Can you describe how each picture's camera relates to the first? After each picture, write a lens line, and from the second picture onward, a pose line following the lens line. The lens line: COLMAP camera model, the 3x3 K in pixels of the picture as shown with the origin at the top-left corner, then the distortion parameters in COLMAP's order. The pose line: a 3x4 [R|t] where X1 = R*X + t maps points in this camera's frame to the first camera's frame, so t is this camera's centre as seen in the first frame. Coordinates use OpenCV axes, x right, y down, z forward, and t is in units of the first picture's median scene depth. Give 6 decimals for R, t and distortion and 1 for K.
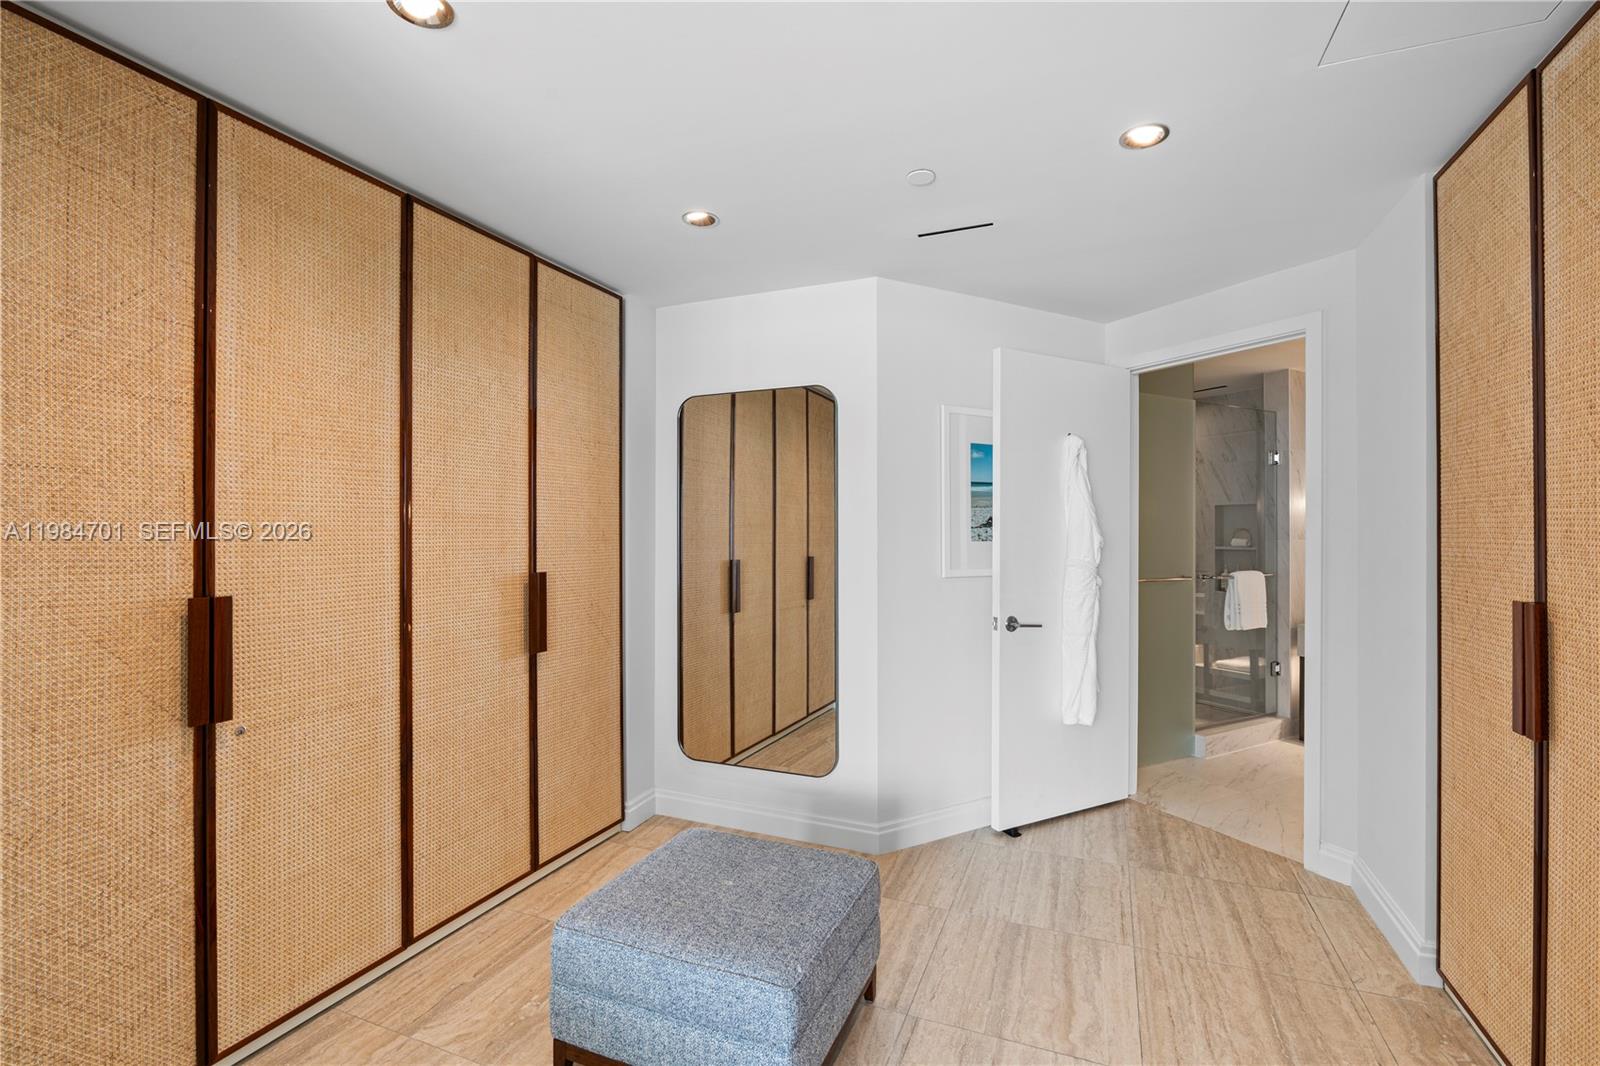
lens RADIAL K [[747.7, 0, 800.0], [0, 747.7, 533.0], [0, 0, 1]] dist [-0.002661, -0.000290]
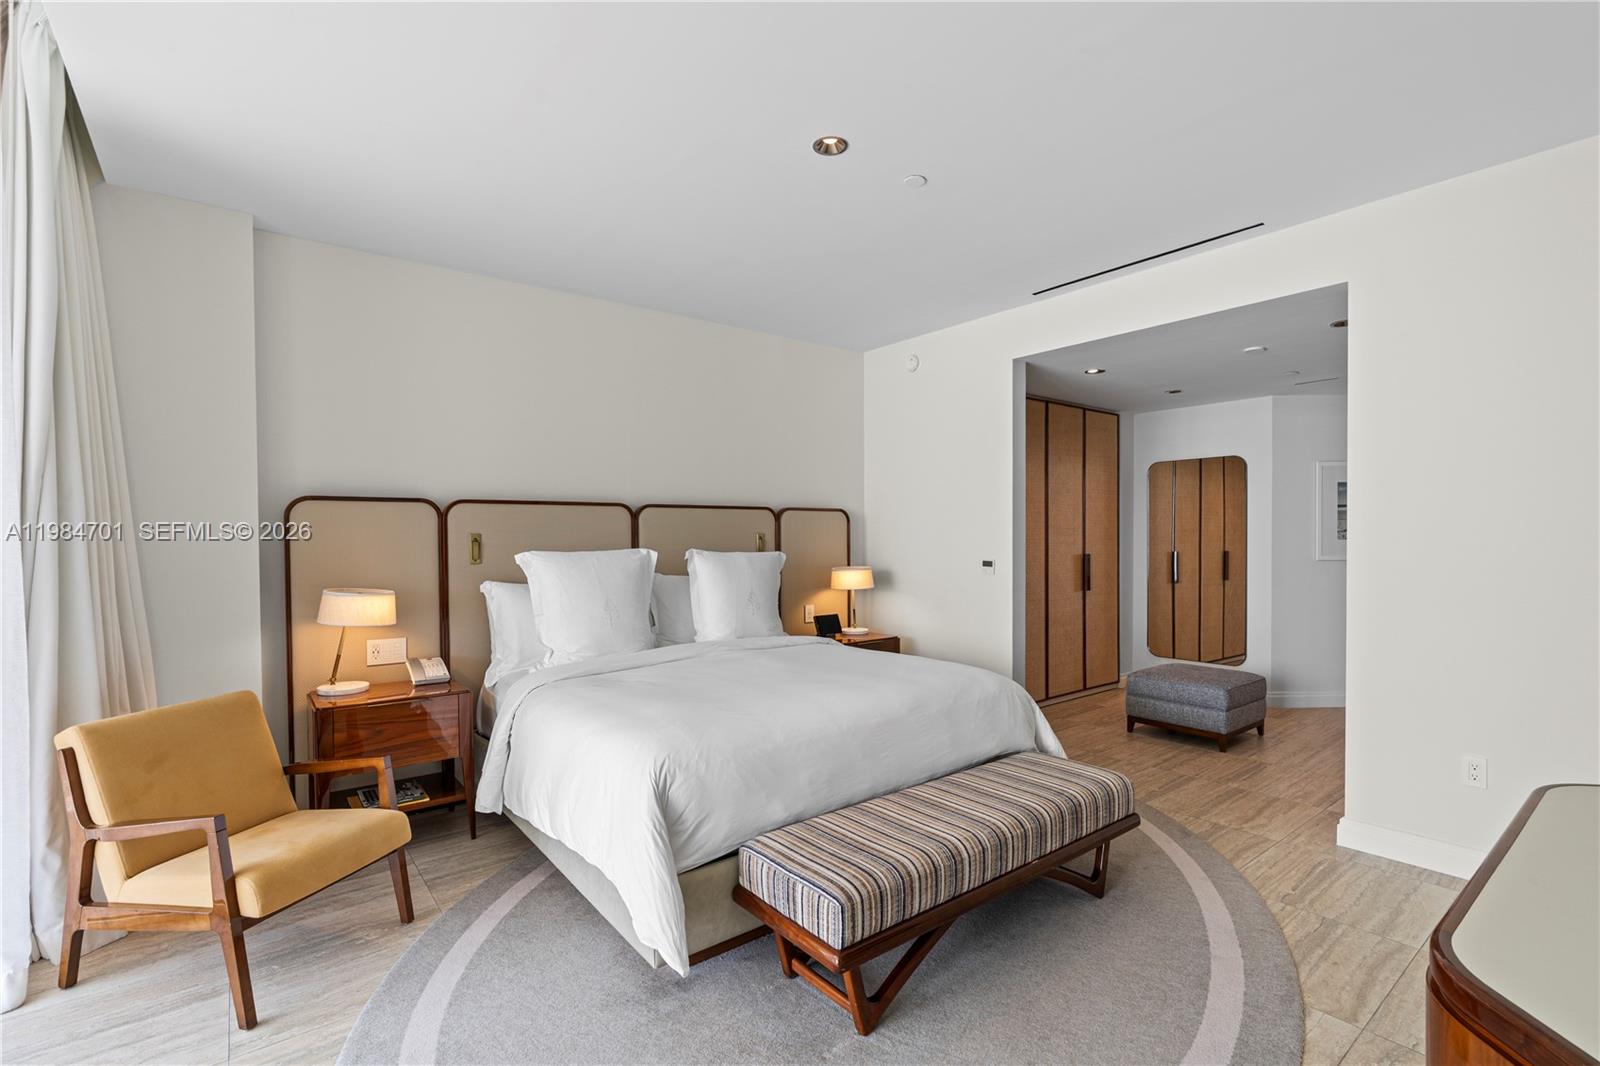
lens RADIAL K [[726.7, 0, 807.2], [0, 726.7, 542.6], [0, 0, 1]] dist [-0.002881, 0.000728]
pose [[0.878620, 0.003139, -0.477512, -0.047818], [0.001954, 0.999946, 0.010171, -0.002539], [0.477518, -0.009869, 0.878567, -1.105937]]
